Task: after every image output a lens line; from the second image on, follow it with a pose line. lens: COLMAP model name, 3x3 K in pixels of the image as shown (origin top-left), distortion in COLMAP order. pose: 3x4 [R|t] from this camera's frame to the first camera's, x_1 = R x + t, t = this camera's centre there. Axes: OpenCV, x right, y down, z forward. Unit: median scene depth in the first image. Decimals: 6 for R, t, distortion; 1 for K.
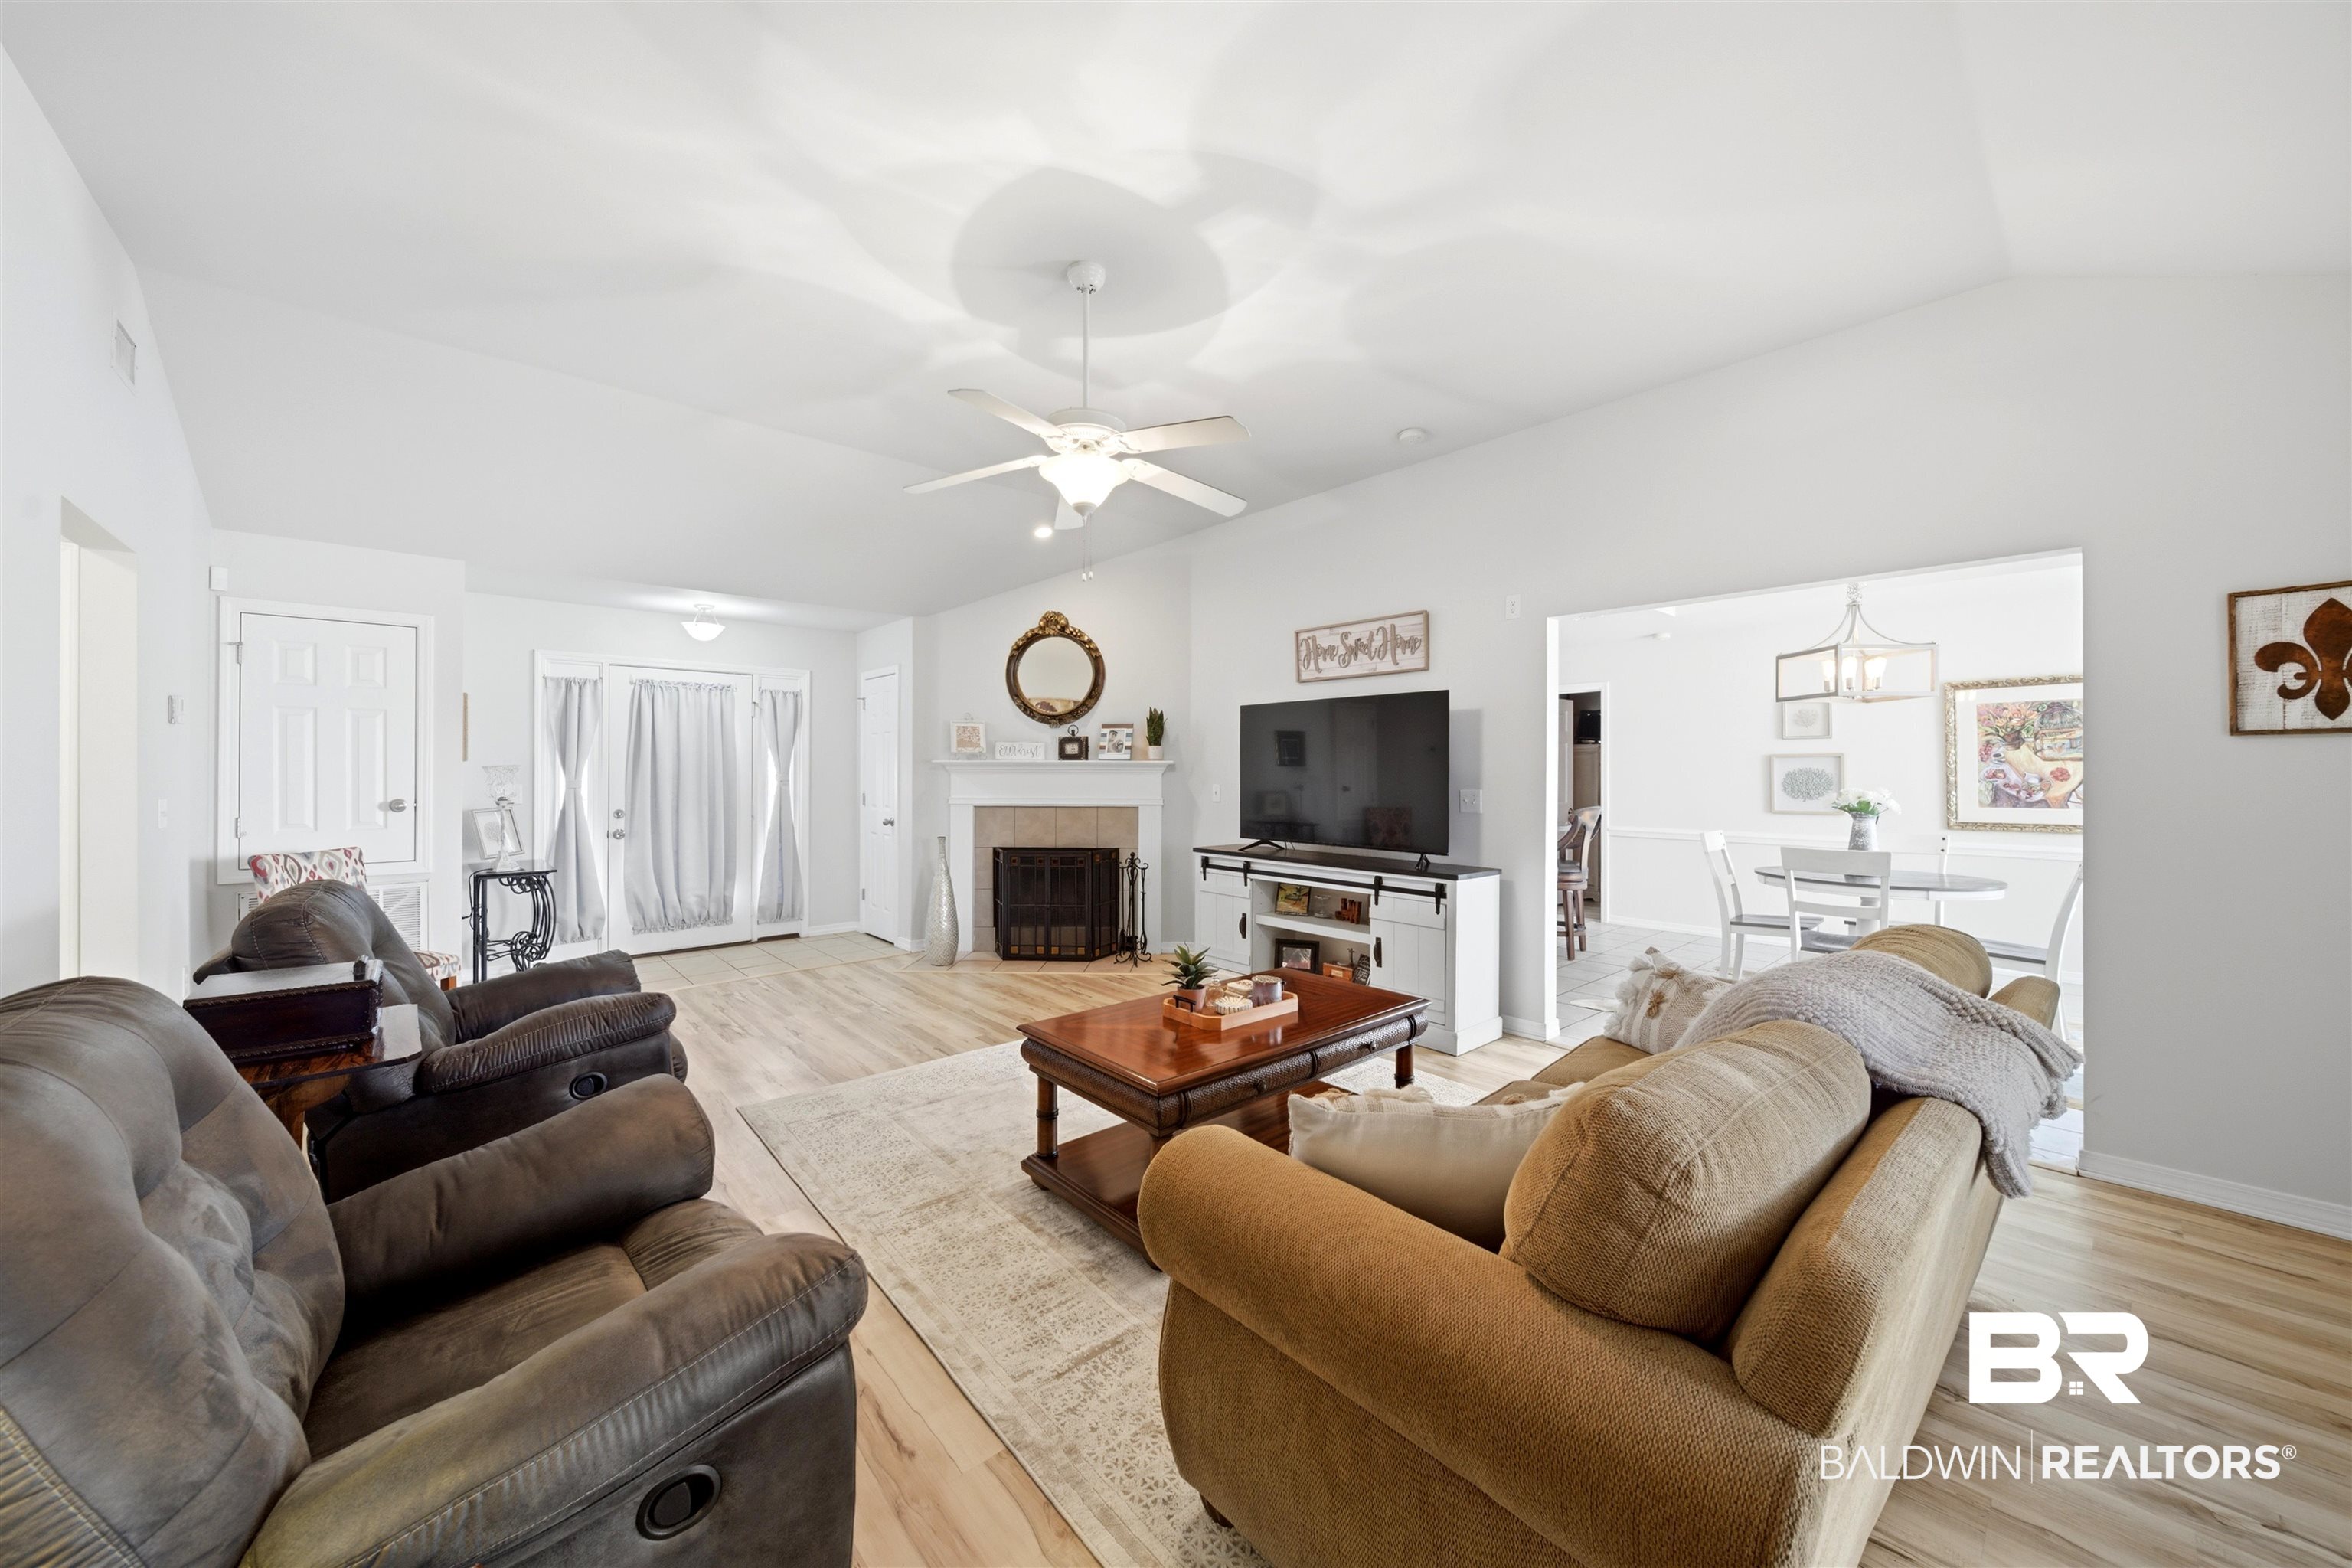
lens RADIAL K [[829.5, 0, 1189.5], [0, 829.5, 770.8], [0, 0, 1]] dist [-0.000238, -0.000052]
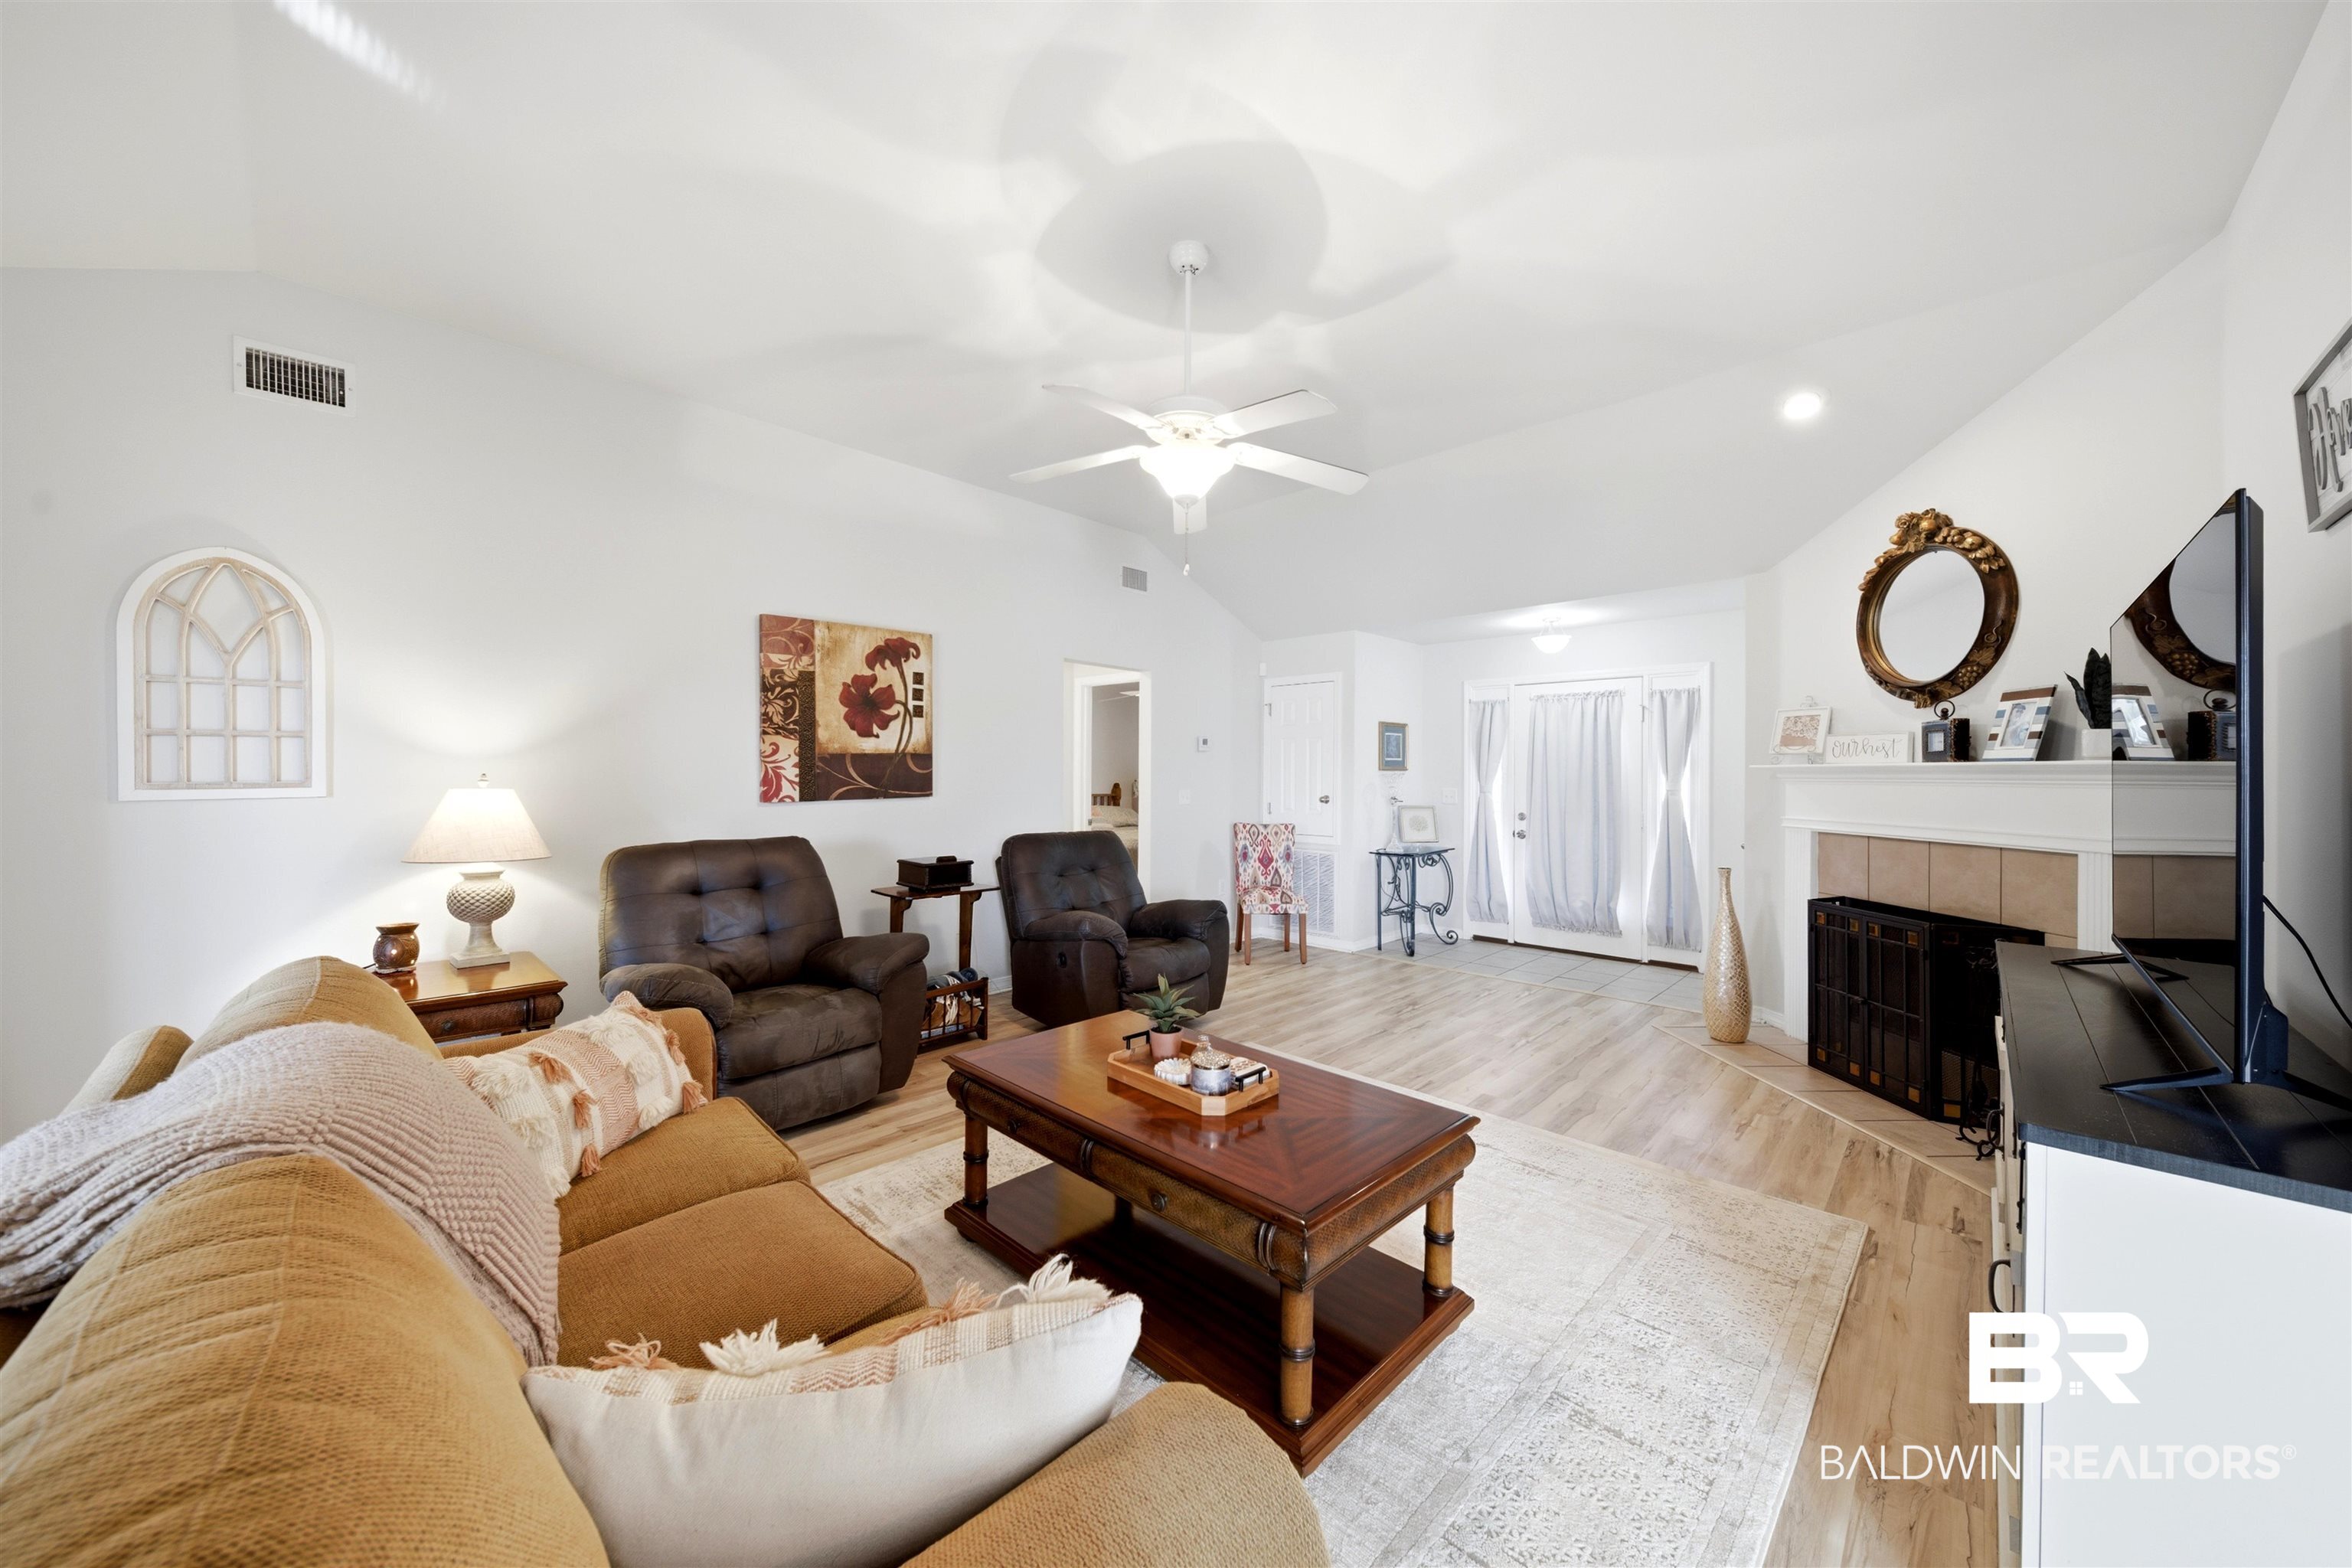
lens RADIAL K [[829.5, 0, 1174.8], [0, 829.5, 770.2], [0, 0, 1]] dist [-0.000238, -0.000052]
pose [[0.078744, -0.006566, -0.996873, 0.384000], [-0.008032, 0.999942, -0.007221, 0.001106], [0.996863, 0.008575, 0.078687, 0.425761]]
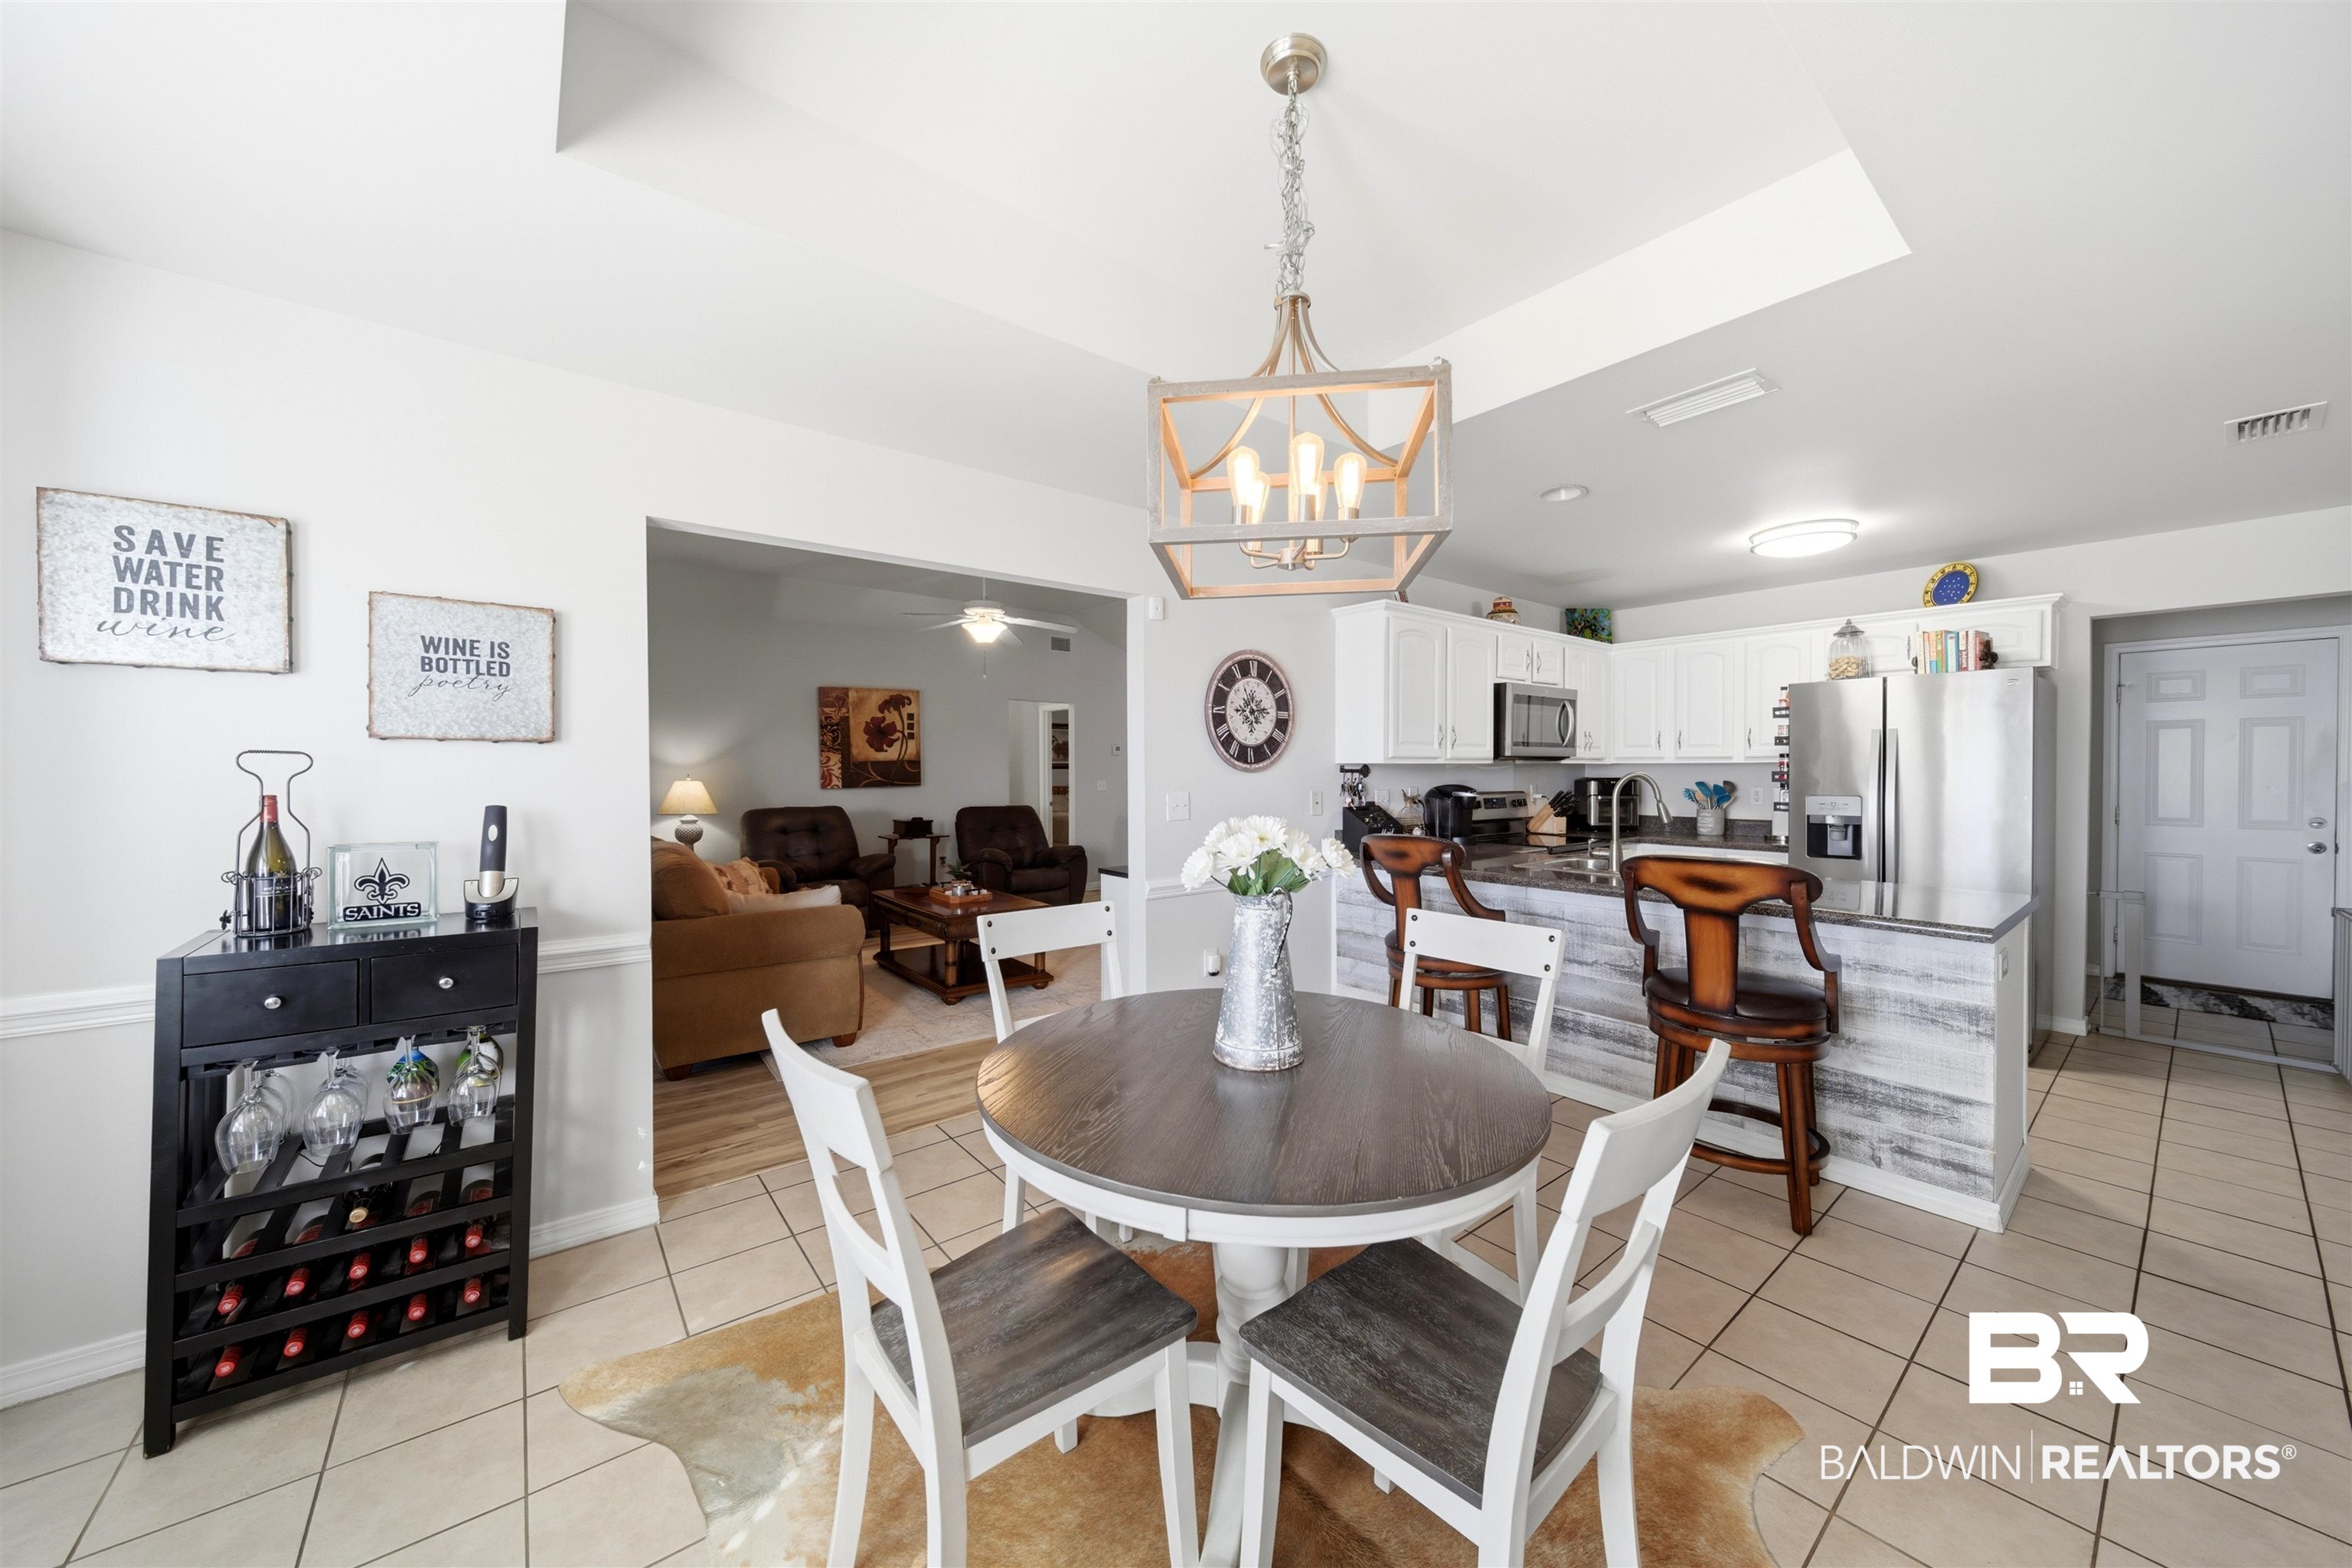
lens RADIAL K [[829.5, 0, 1190.8], [0, 829.5, 785.3], [0, 0, 1]] dist [-0.000238, -0.000052]
pose [[-0.045976, 0.019624, -0.998750, 1.290921], [-0.000786, 0.999806, 0.019681, -0.008266], [0.998942, 0.001690, -0.045951, 0.999307]]
